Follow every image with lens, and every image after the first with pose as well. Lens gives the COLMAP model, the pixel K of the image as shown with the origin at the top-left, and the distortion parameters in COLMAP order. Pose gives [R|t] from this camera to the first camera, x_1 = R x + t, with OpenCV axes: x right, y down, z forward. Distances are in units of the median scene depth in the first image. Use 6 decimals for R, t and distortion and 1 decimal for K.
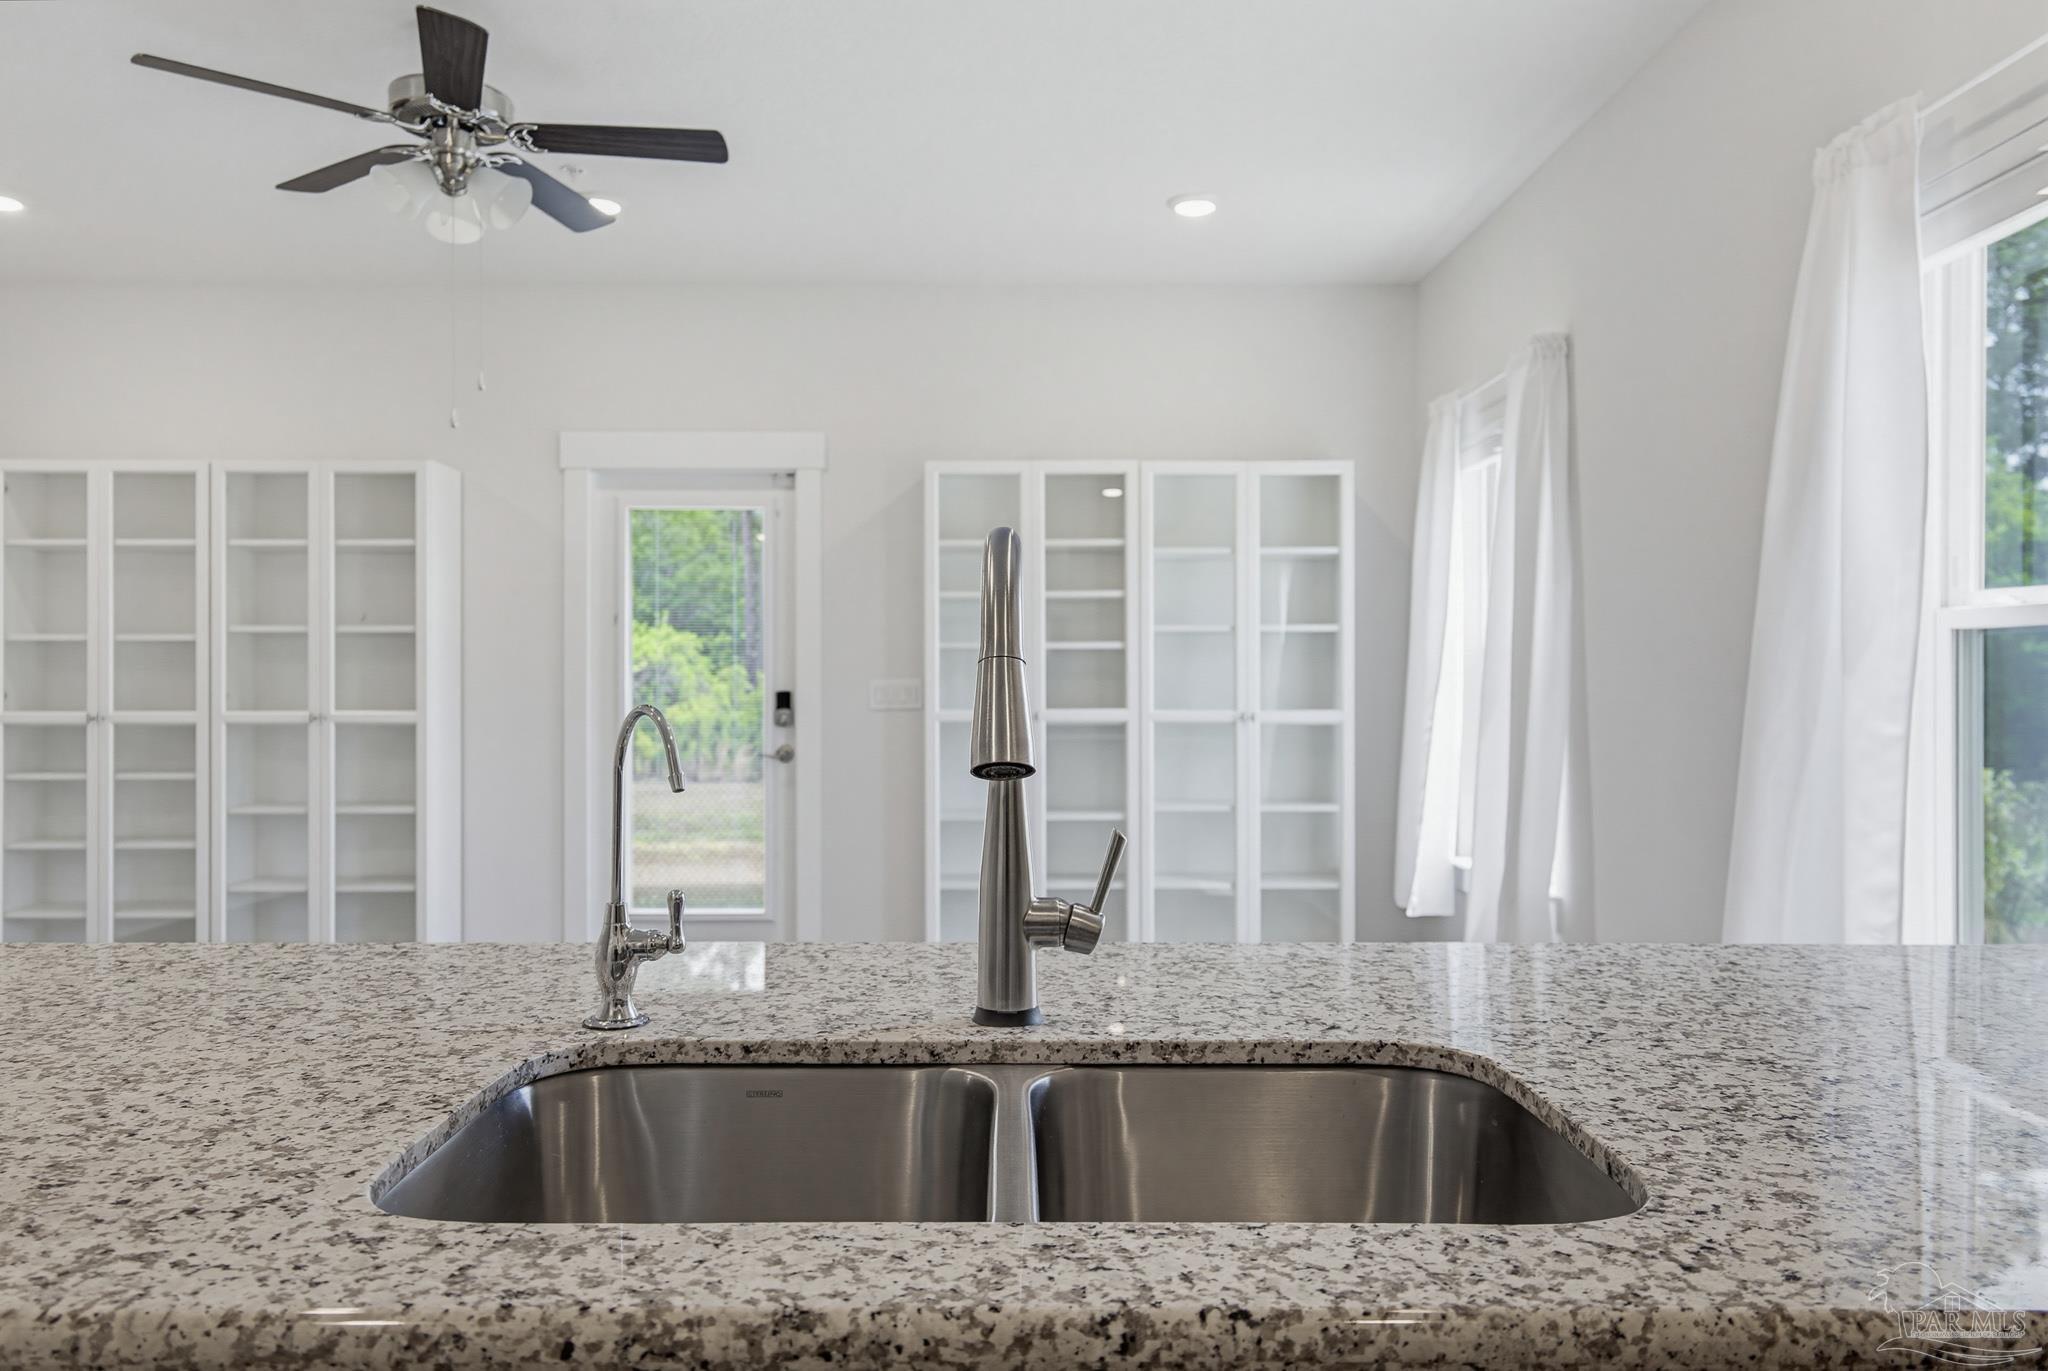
lens RADIAL K [[1410.7, 0, 1024.0], [0, 1410.7, 685.5], [0, 0, 1]] dist [0.000800, 0.000564]
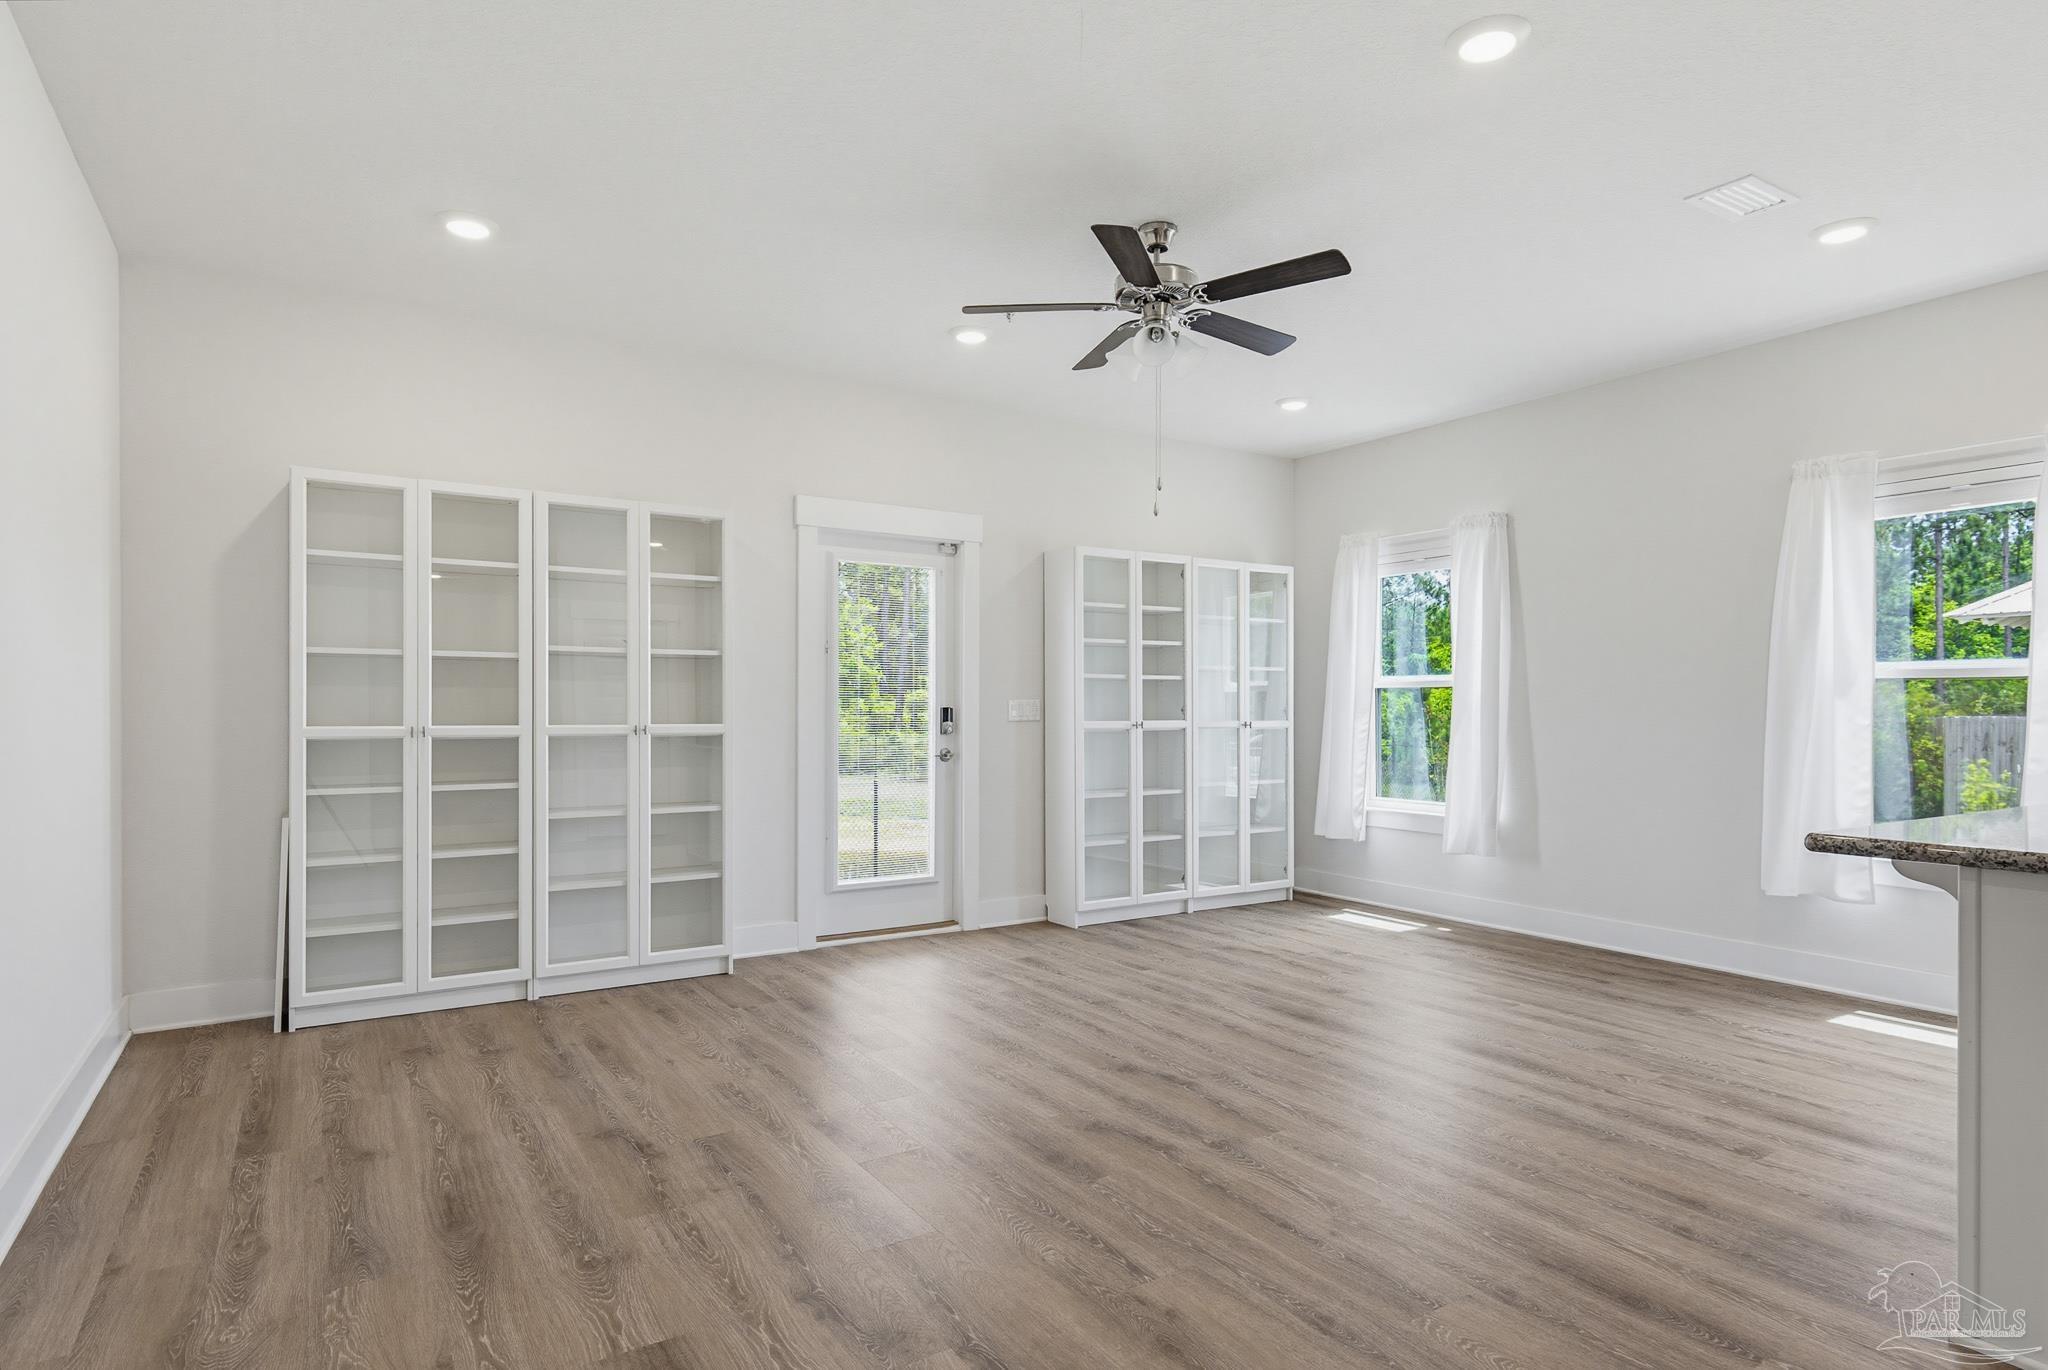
lens RADIAL K [[1097.1, 0, 1024.7], [0, 1097.1, 719.9], [0, 0, 1]] dist [0.002247, 0.000057]
pose [[0.847874, -0.003568, 0.530187, -0.699764], [-0.001656, 0.999955, 0.009378, 0.005769], [-0.530196, -0.008830, 0.847829, 0.093480]]
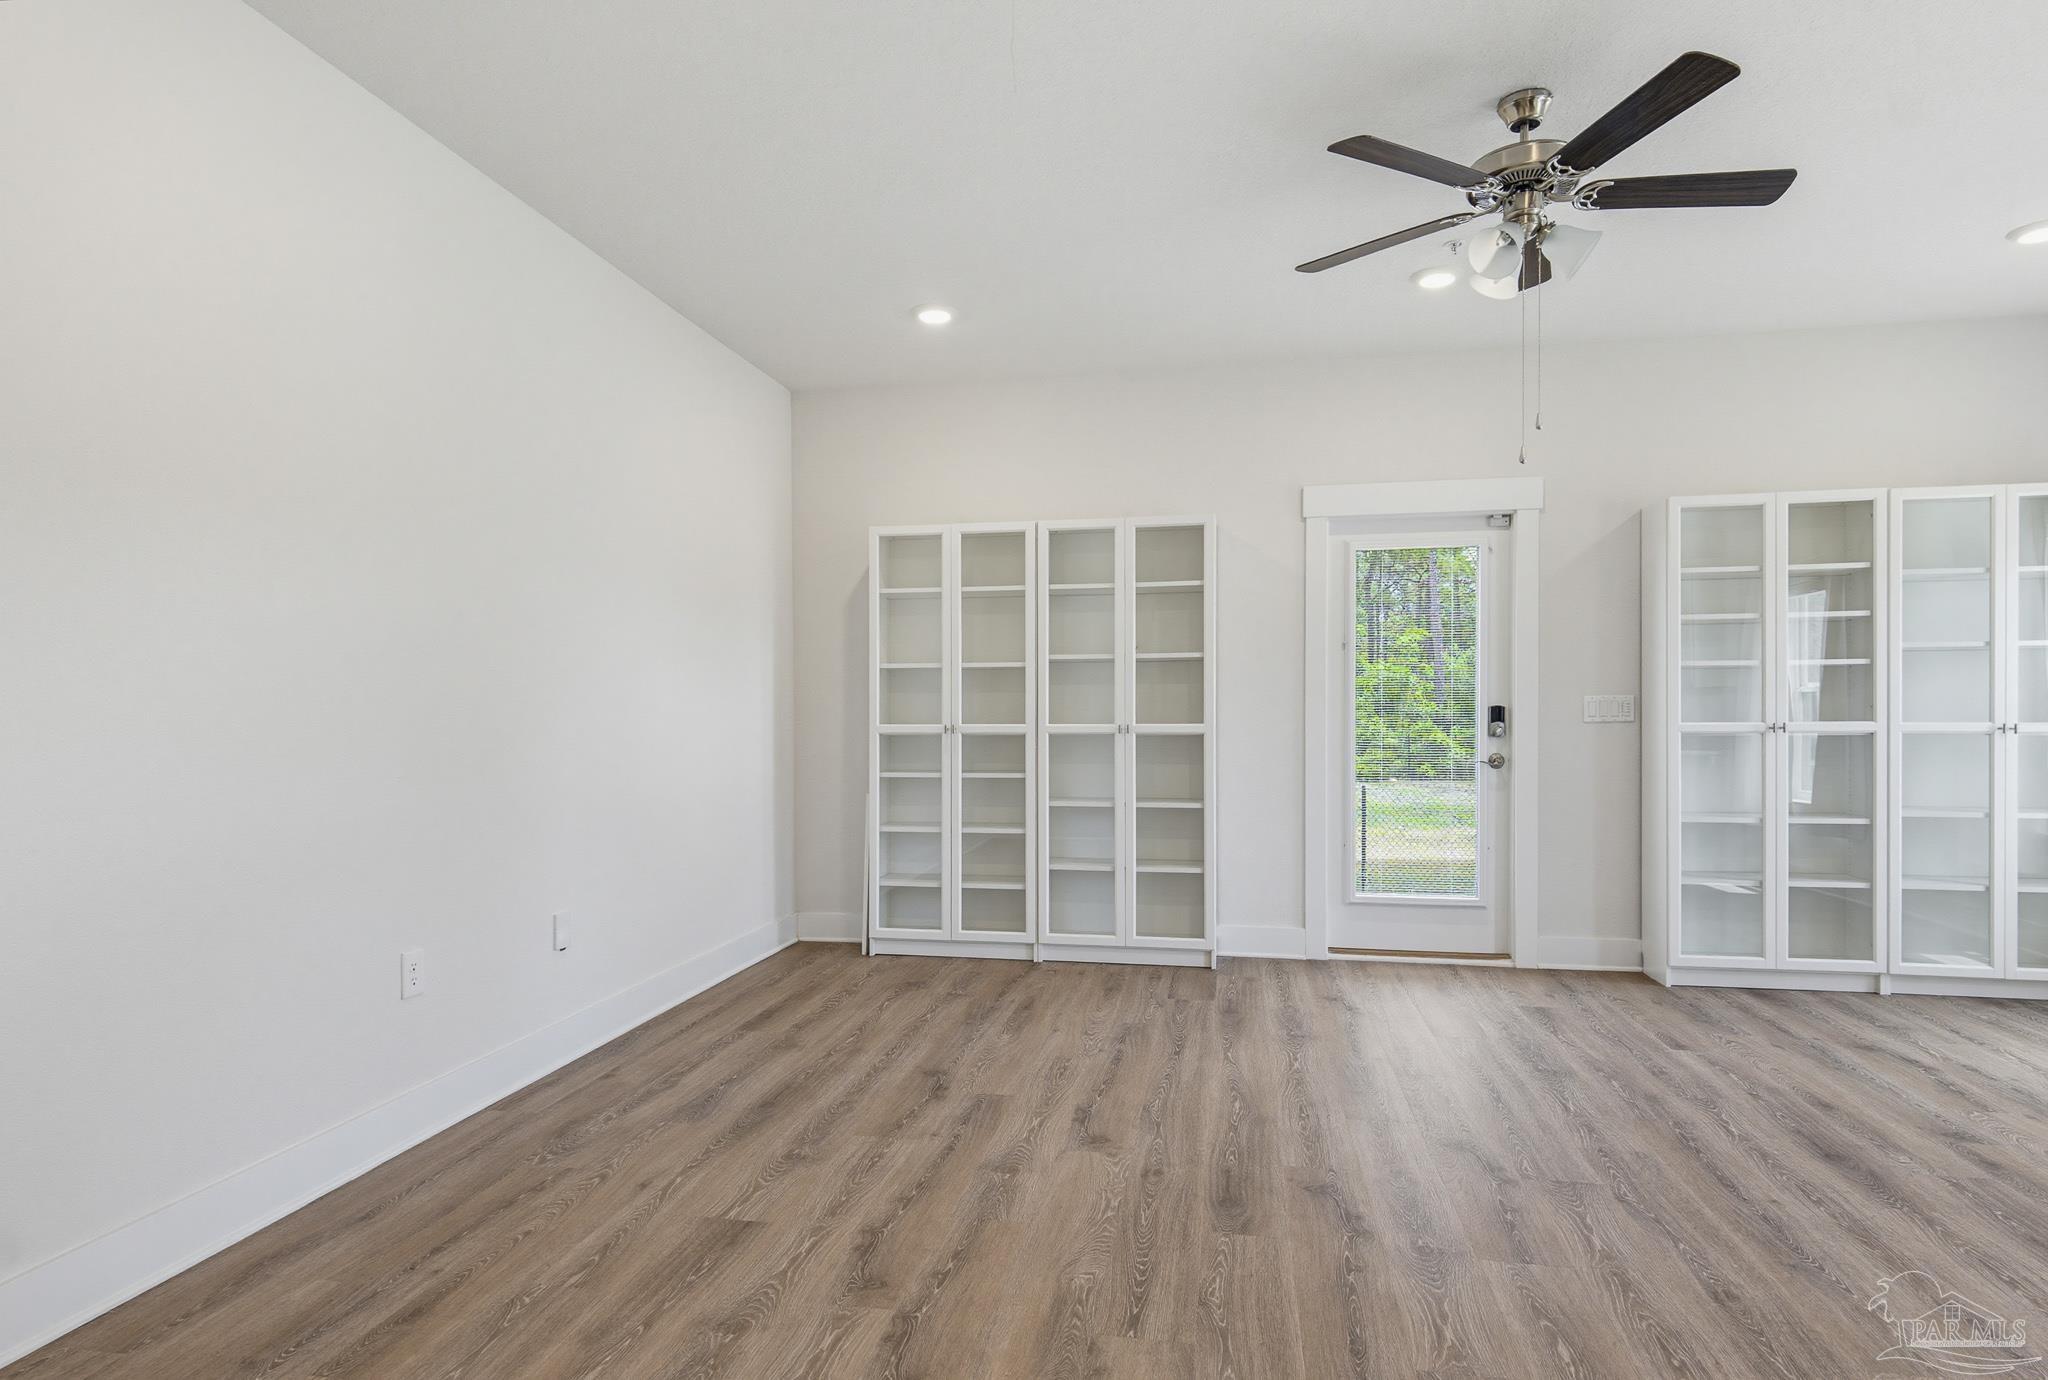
lens RADIAL K [[1117.9, 0, 1014.9], [0, 1117.9, 726.7], [0, 0, 1]] dist [0.004672, -0.001487]
pose [[0.979322, -0.000995, -0.202305, -0.395074], [0.004236, 0.999870, 0.015589, 0.005006], [0.202263, -0.016124, 0.979198, 0.034989]]
